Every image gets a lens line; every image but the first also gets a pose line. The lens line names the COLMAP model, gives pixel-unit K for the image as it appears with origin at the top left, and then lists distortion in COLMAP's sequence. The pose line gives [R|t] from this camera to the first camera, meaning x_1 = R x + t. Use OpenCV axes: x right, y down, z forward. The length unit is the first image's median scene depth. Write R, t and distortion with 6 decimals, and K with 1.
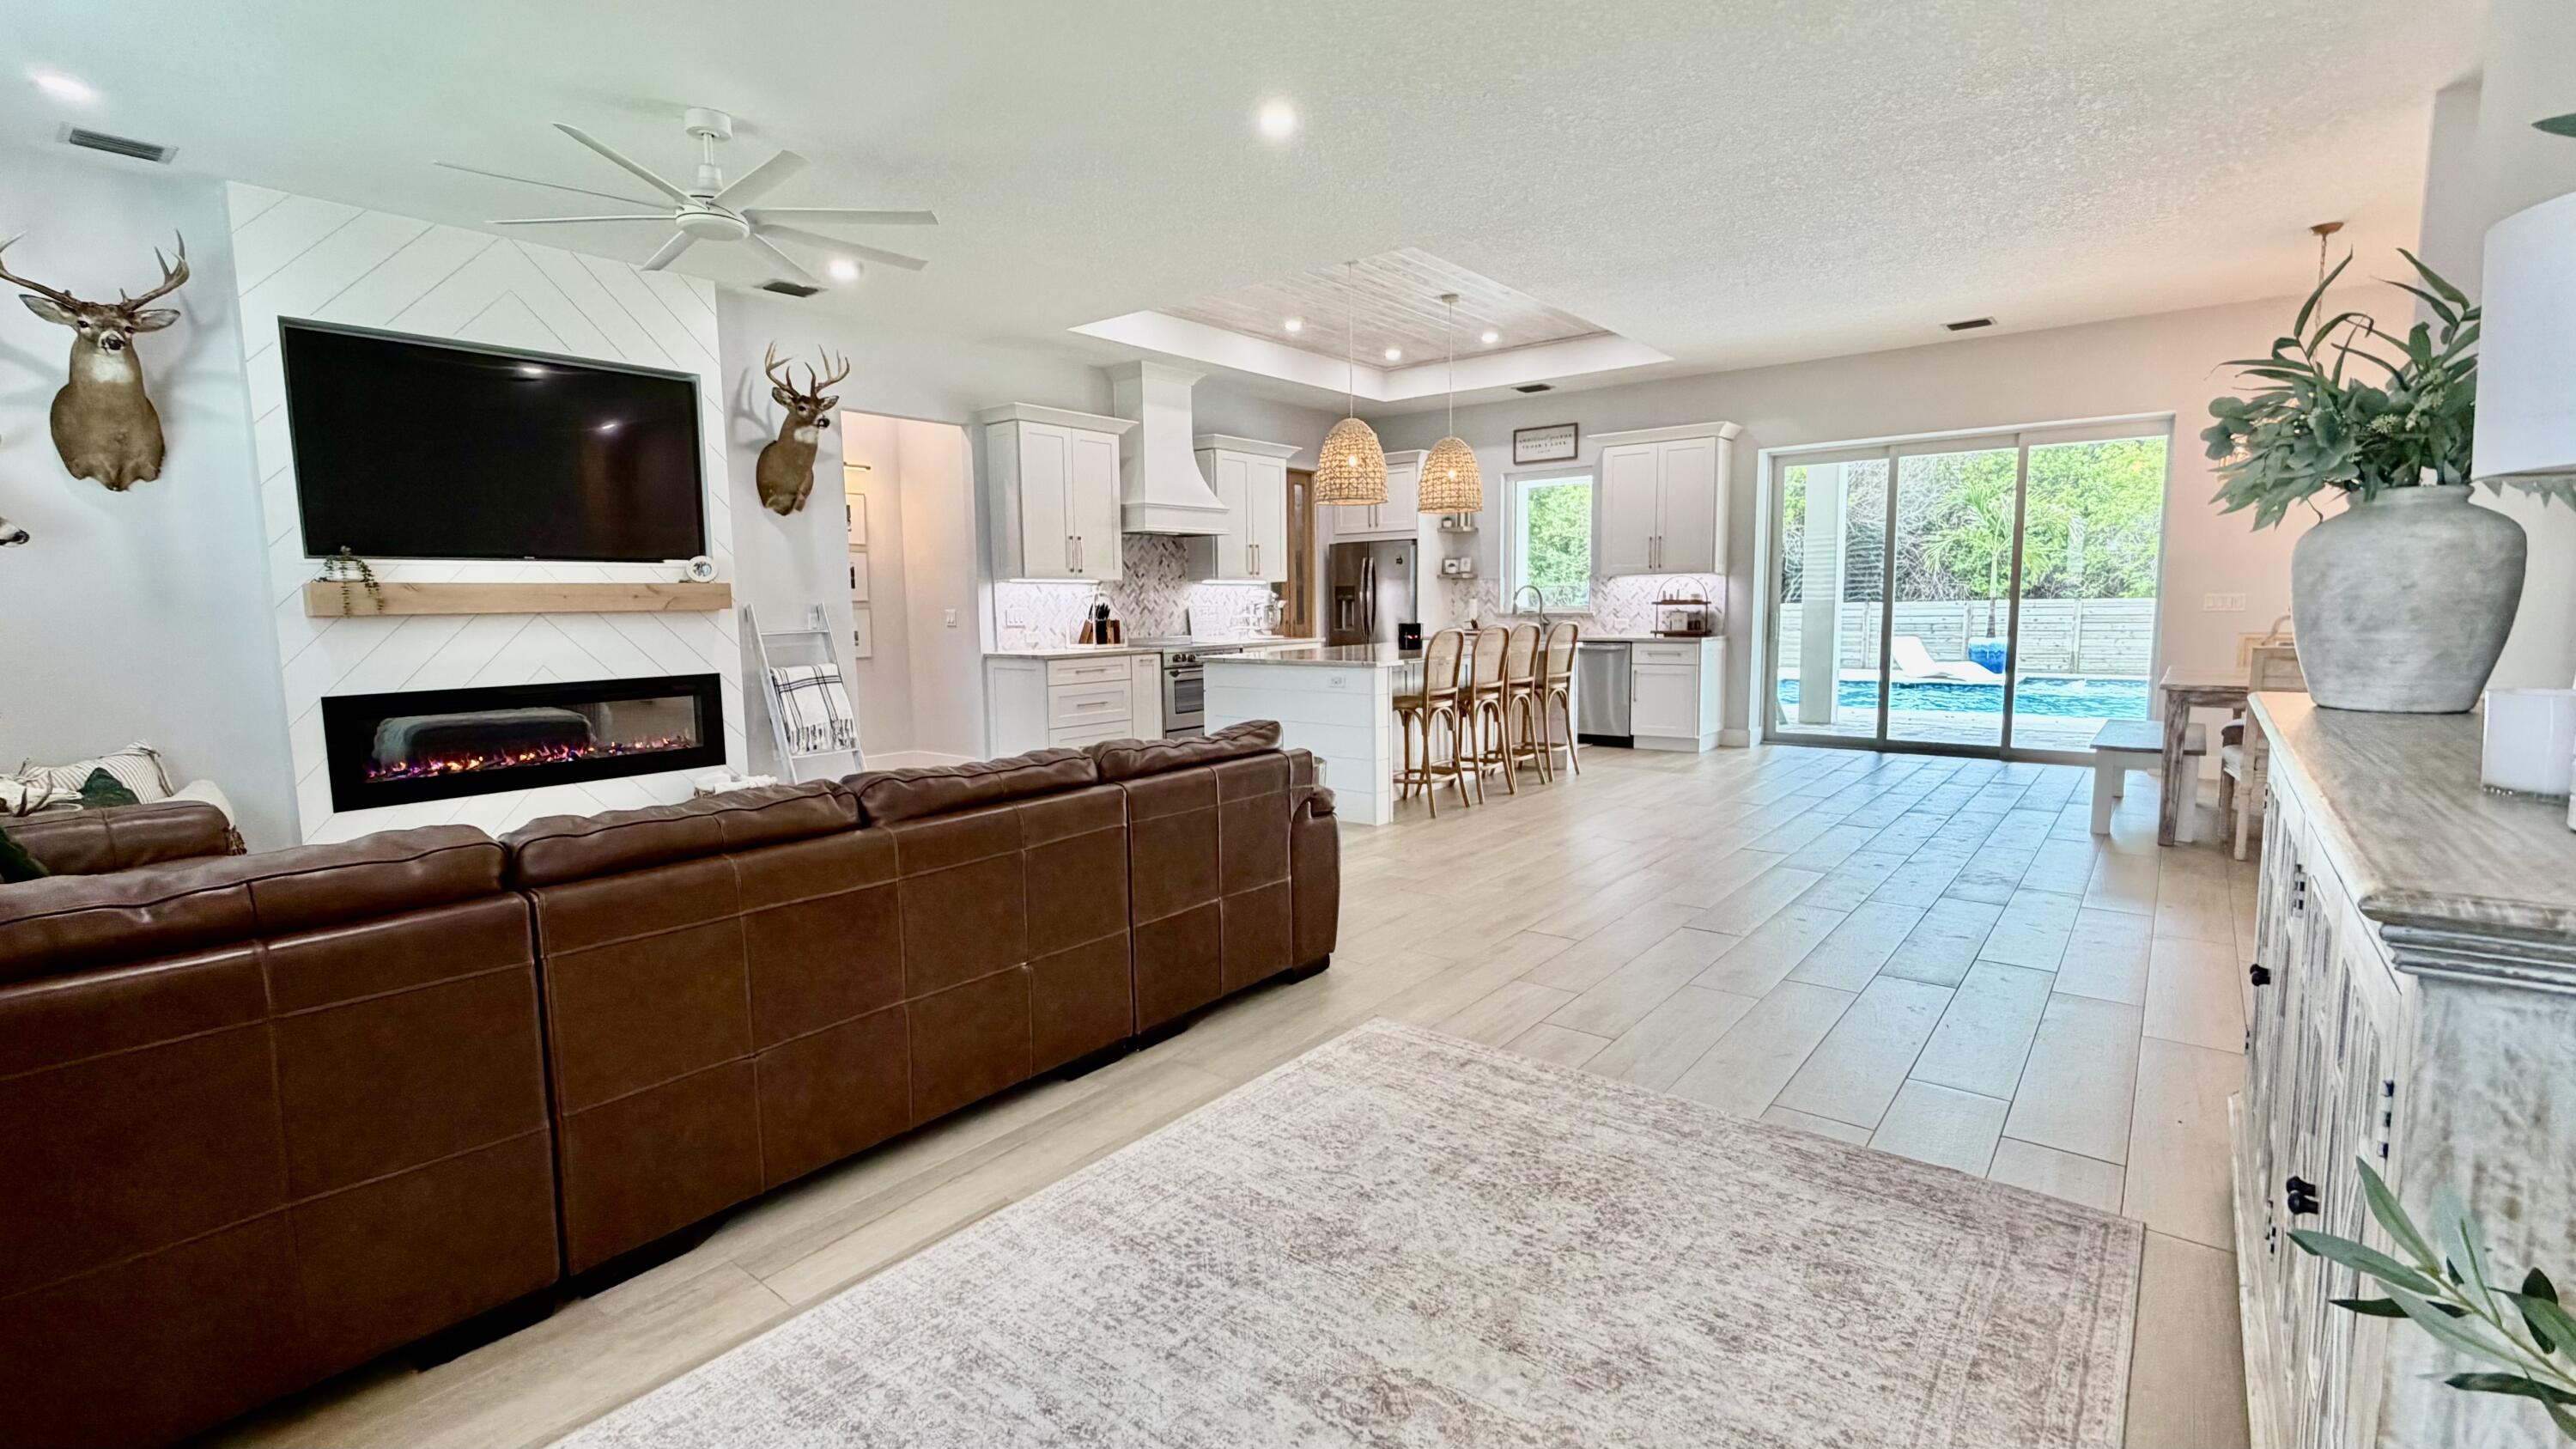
lens RADIAL K [[1121.8, 0, 1284.8], [0, 1121.8, 721.6], [0, 0, 1]] dist [0.000086, 0.000009]
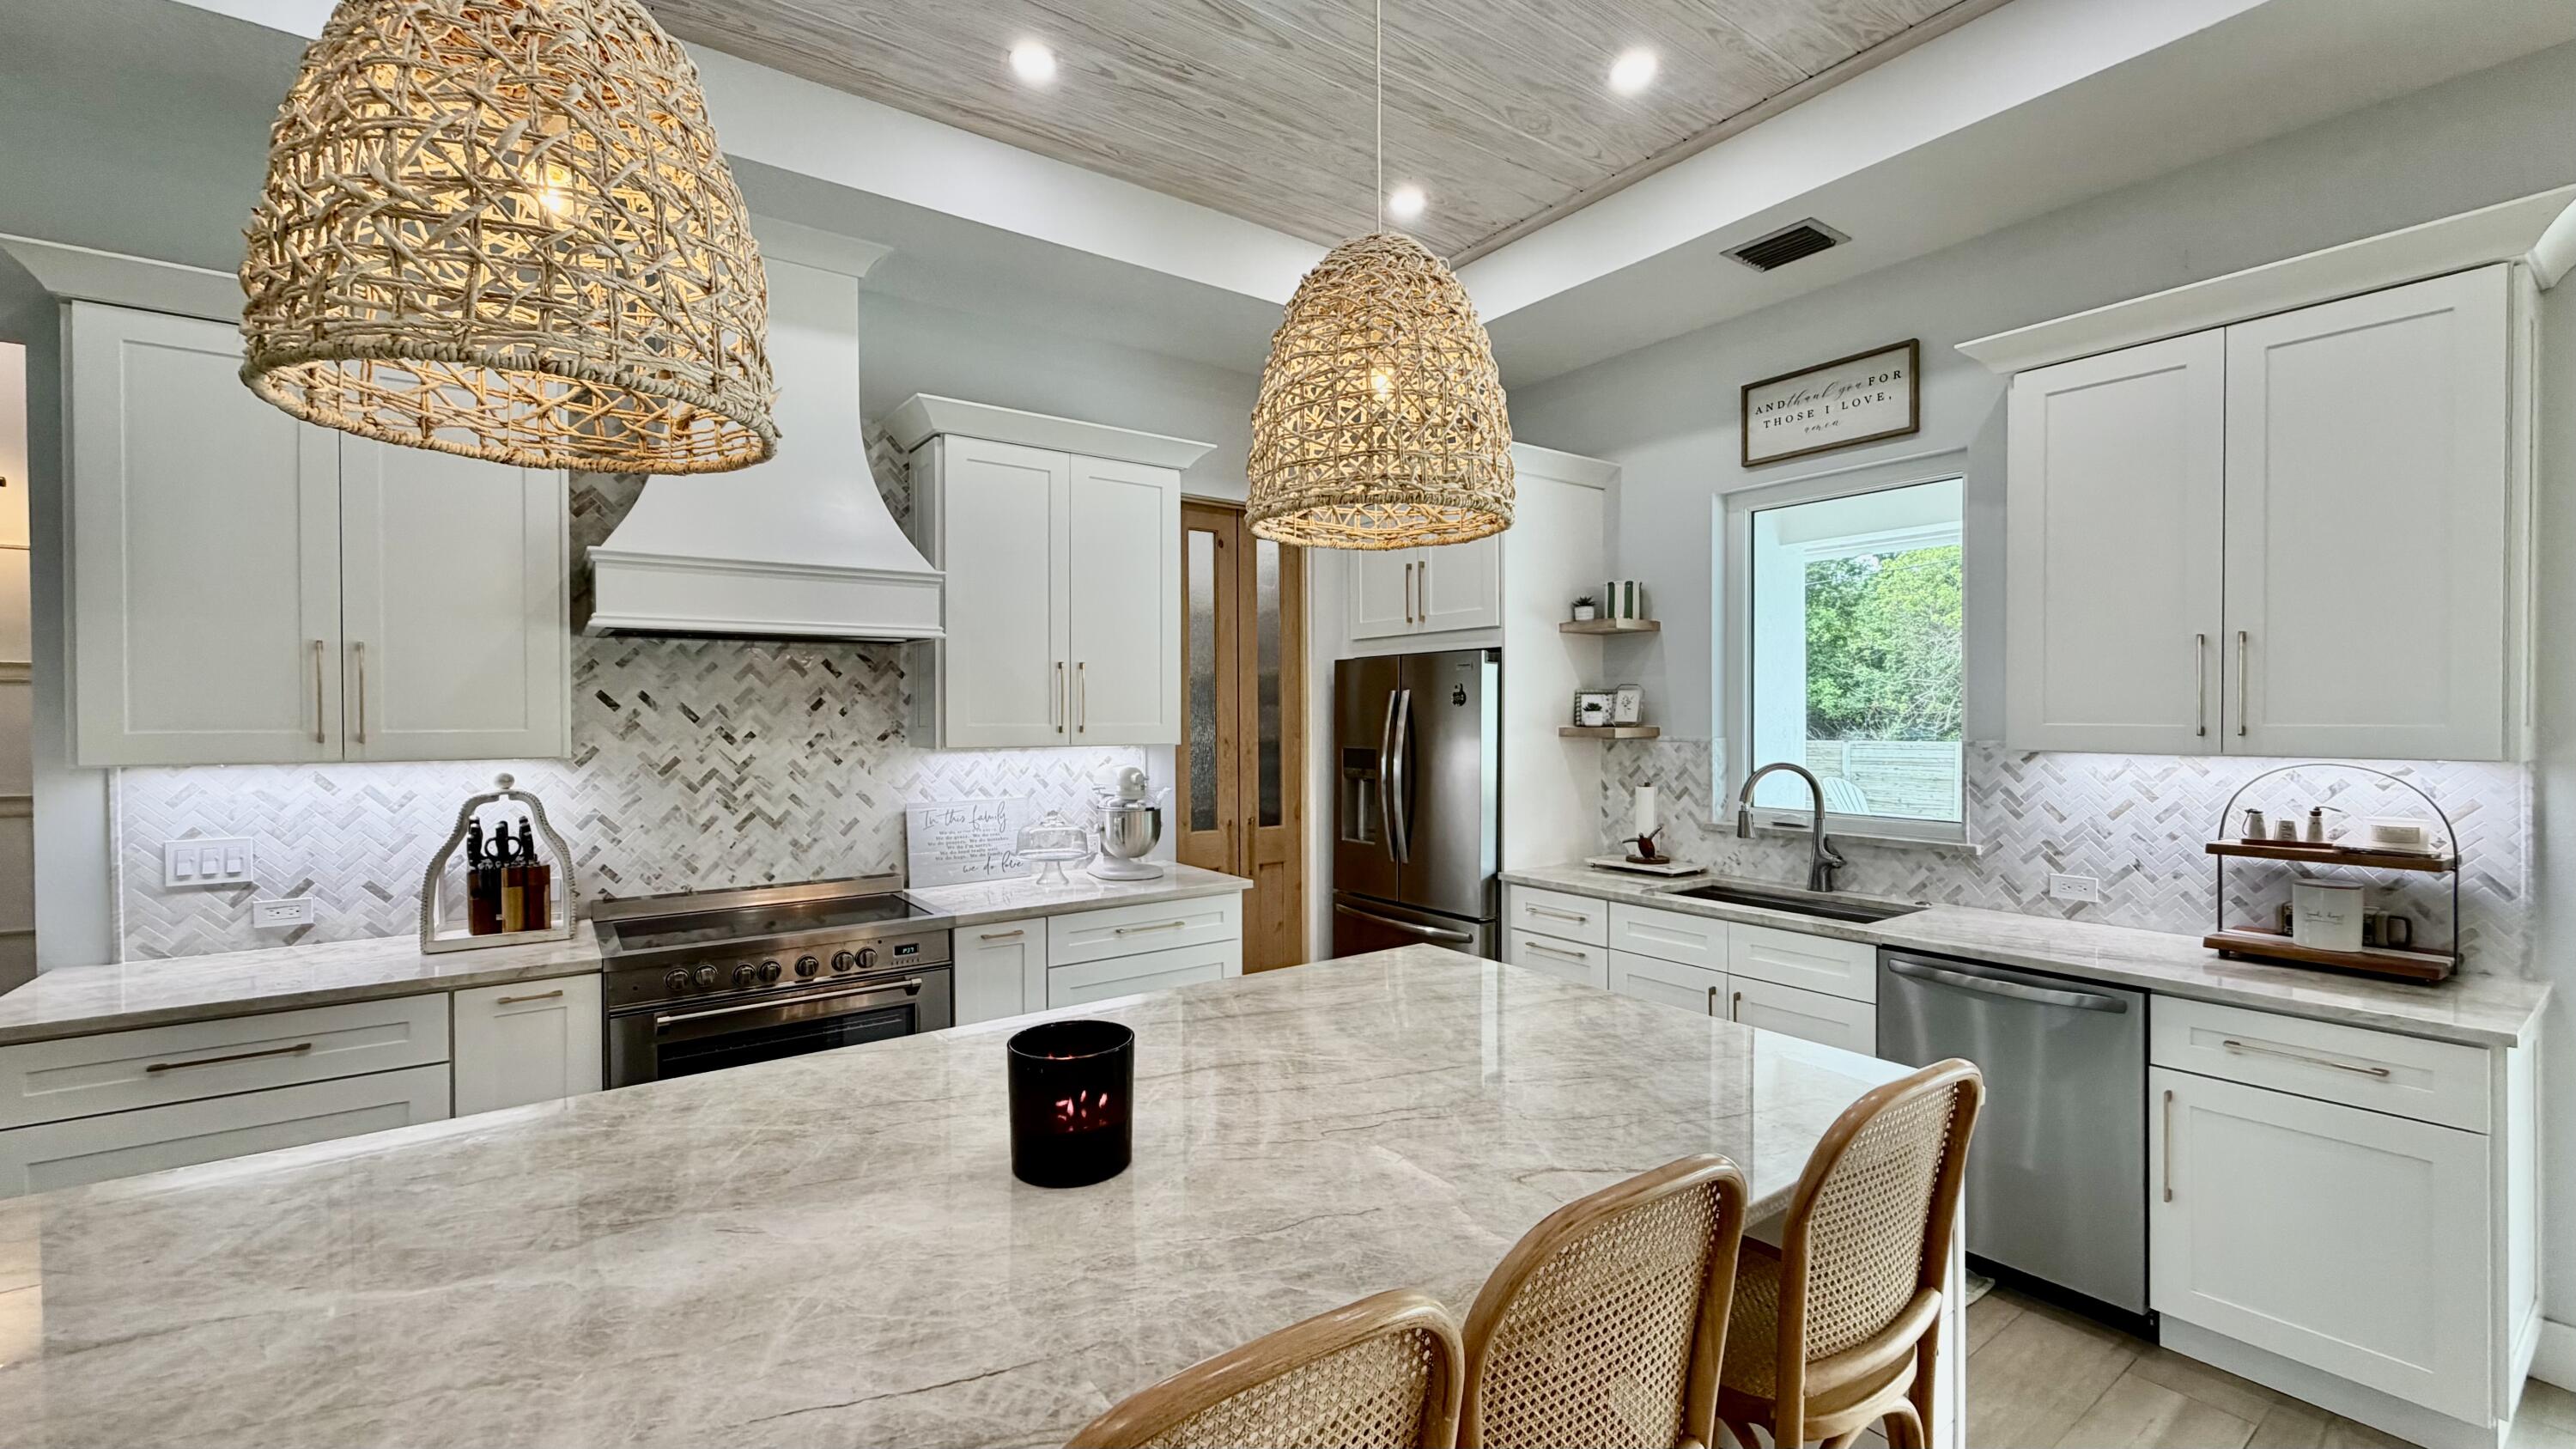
lens RADIAL K [[1043.1, 0, 1281.3], [0, 1043.1, 722.9], [0, 0, 1]] dist [0.000111, 0.000526]
pose [[0.962066, 0.013021, -0.272507, 0.224411], [-0.039144, 0.995113, -0.090647, -0.144588], [0.269995, 0.097876, 0.957874, 0.913908]]
